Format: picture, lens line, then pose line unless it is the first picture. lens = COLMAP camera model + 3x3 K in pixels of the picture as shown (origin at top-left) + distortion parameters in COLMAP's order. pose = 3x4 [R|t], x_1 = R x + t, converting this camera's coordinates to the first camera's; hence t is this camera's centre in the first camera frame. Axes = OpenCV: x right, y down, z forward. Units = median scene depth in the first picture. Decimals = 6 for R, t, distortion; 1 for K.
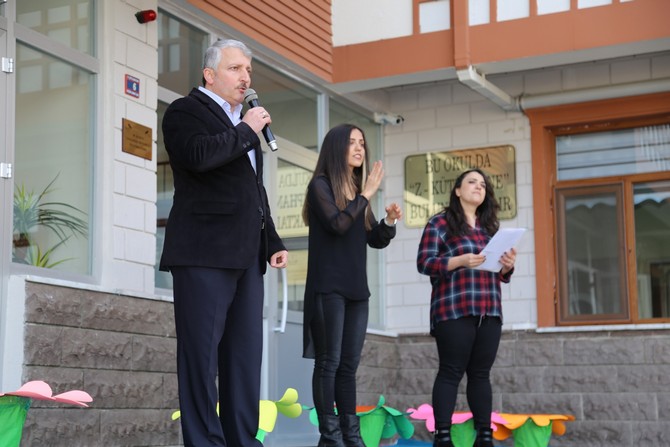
lens RADIAL K [[1317.3, 0, 336.7], [0, 1317.3, 223.7], [0, 0, 1]] dist [0.340667, 0.000000]
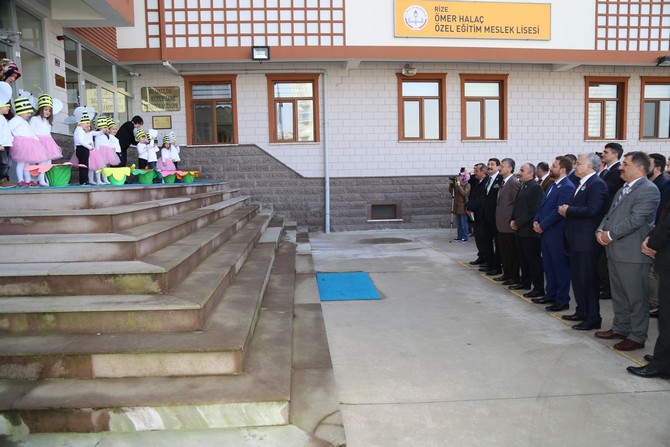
lens RADIAL K [[463.3, 0, 333.8], [0, 463.3, 222.7], [0, 0, 1]] dist [-0.061899, 0.011783]
pose [[0.875406, -0.058895, 0.479787, -0.092322], [-0.060004, 0.971634, 0.228753, -0.017907], [-0.479649, -0.229041, 0.847040, -0.179676]]
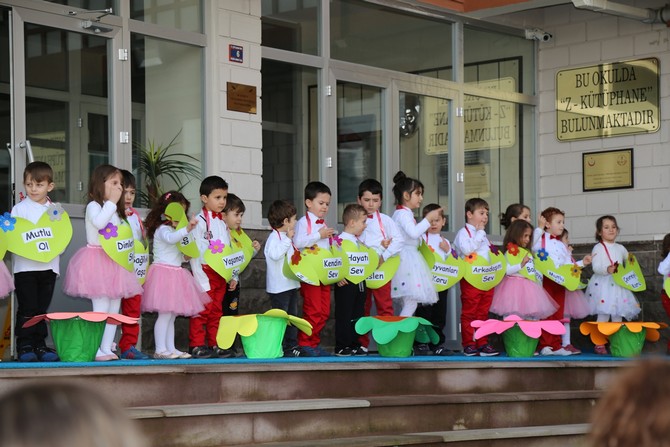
lens RADIAL K [[1711.2, 0, 335.4], [0, 1711.2, 219.7], [0, 0, 1]] dist [0.552414, 0.000000]
pose [[0.965130, -0.017476, -0.261189, 0.267179], [0.040407, 0.995756, 0.082686, -0.062192], [0.258635, -0.090356, 0.961740, -0.388078]]
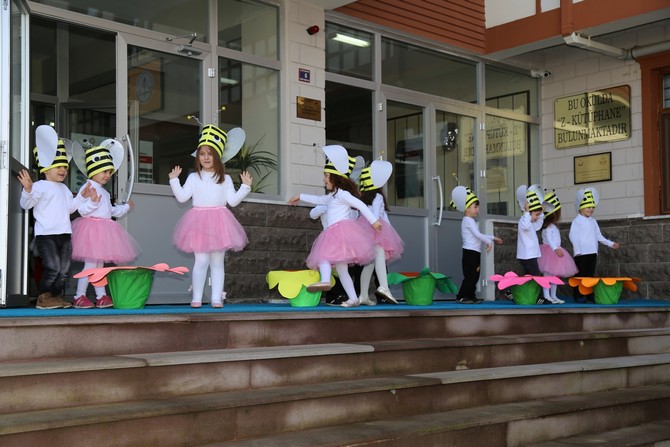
lens RADIAL K [[896.5, 0, 335.6], [0, 896.5, 225.1], [0, 0, 1]] dist [0.145623, 0.000000]
pose [[0.927285, -0.025260, -0.373503, 0.222039], [0.056584, 0.995715, 0.073138, -0.000787], [0.370056, -0.088954, 0.924741, -0.003096]]
